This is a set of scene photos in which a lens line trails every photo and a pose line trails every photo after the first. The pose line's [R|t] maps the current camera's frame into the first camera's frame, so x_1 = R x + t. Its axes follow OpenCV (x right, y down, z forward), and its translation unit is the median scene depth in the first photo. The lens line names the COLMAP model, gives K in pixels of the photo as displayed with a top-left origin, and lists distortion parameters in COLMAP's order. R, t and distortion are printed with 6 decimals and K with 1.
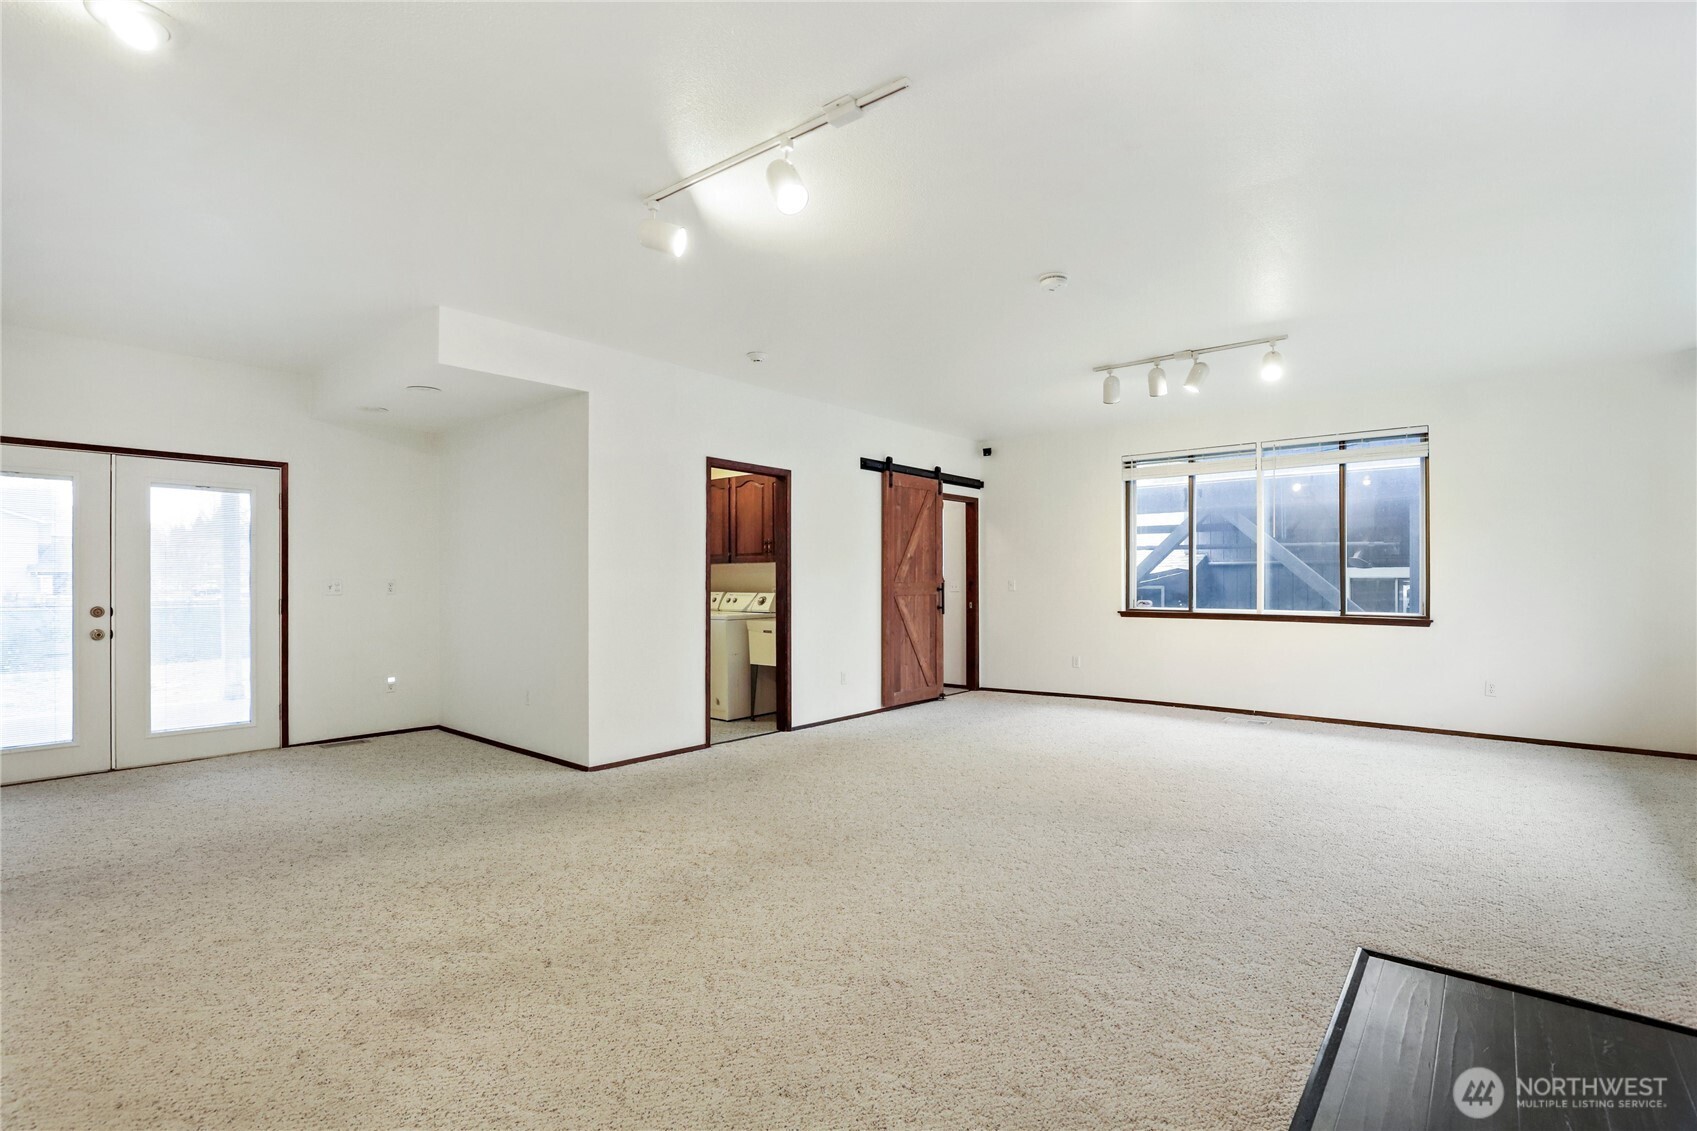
lens RADIAL K [[797.3, 0, 848.5], [0, 797.3, 565.5], [0, 0, 1]] dist [-0.000244, 0.000061]
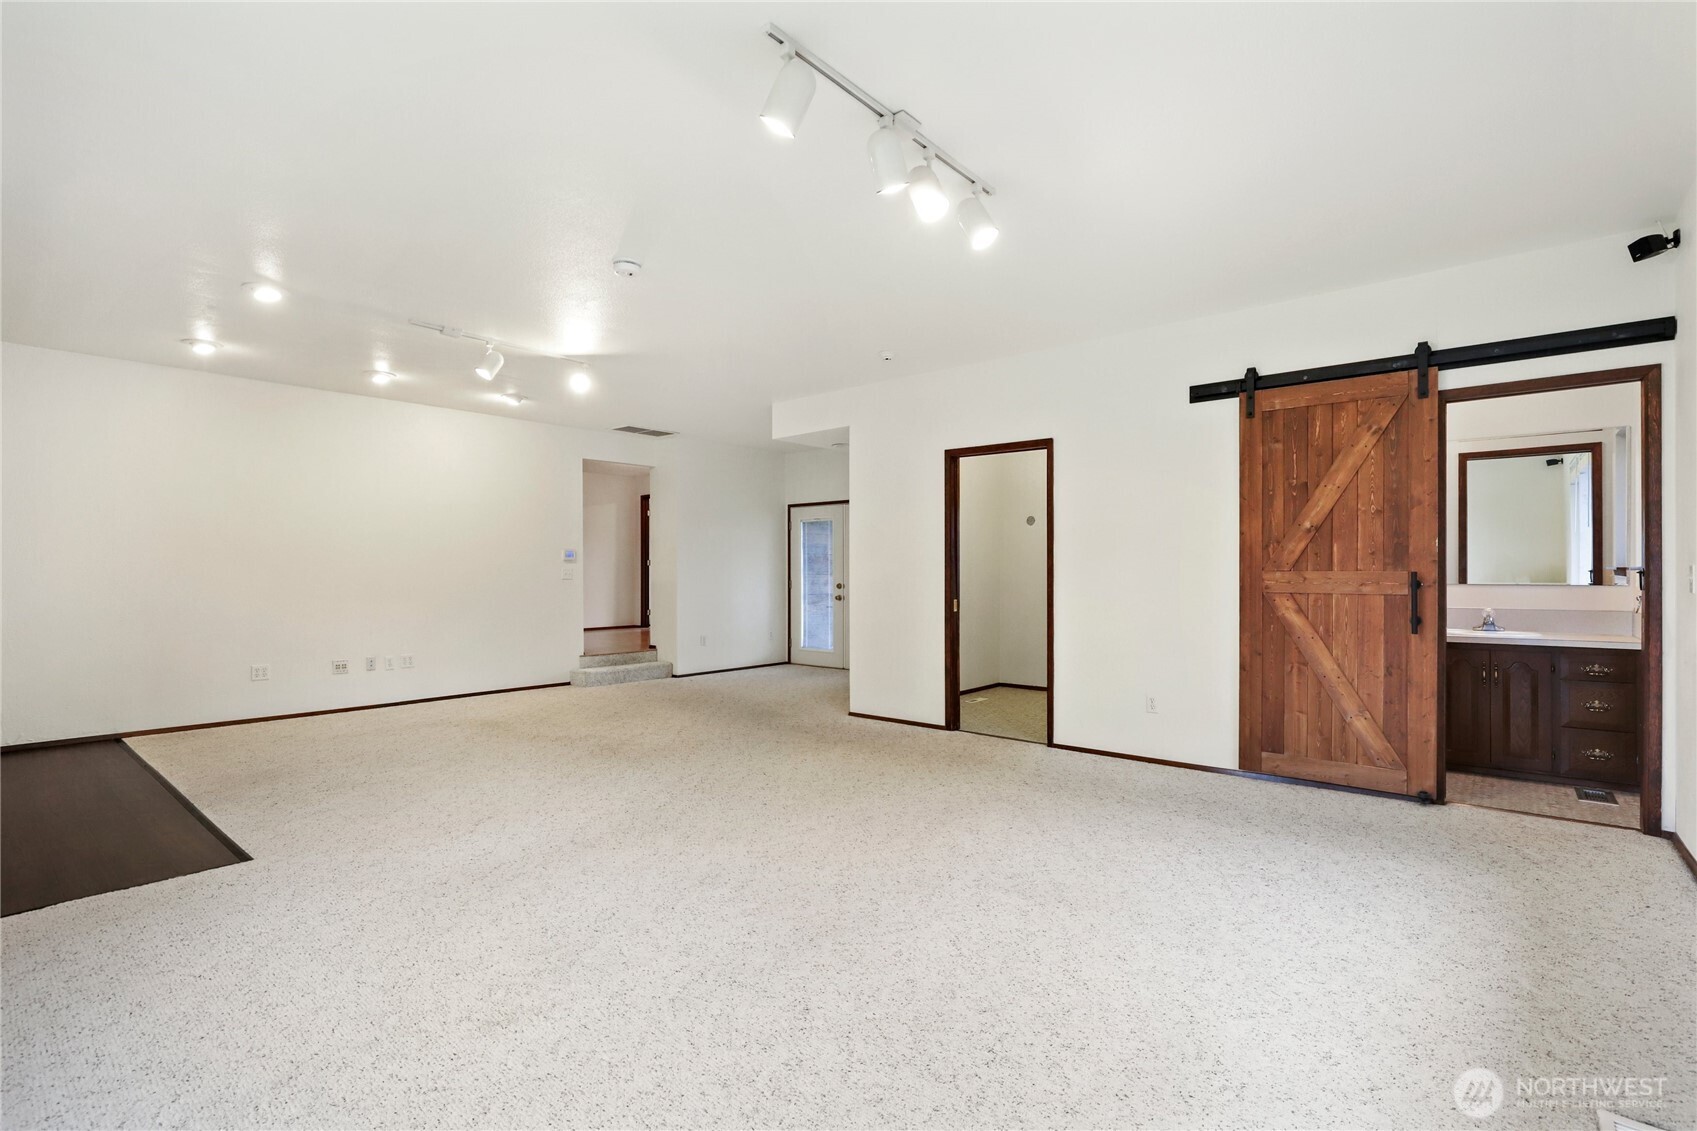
lens RADIAL K [[797.3, 0, 848.5], [0, 797.3, 565.5], [0, 0, 1]] dist [-0.000244, 0.000061]
pose [[-0.016783, -0.010302, -0.999806, 0.662220], [0.015498, 0.999824, -0.010563, 0.018574], [0.999739, -0.015673, -0.016620, 0.681975]]
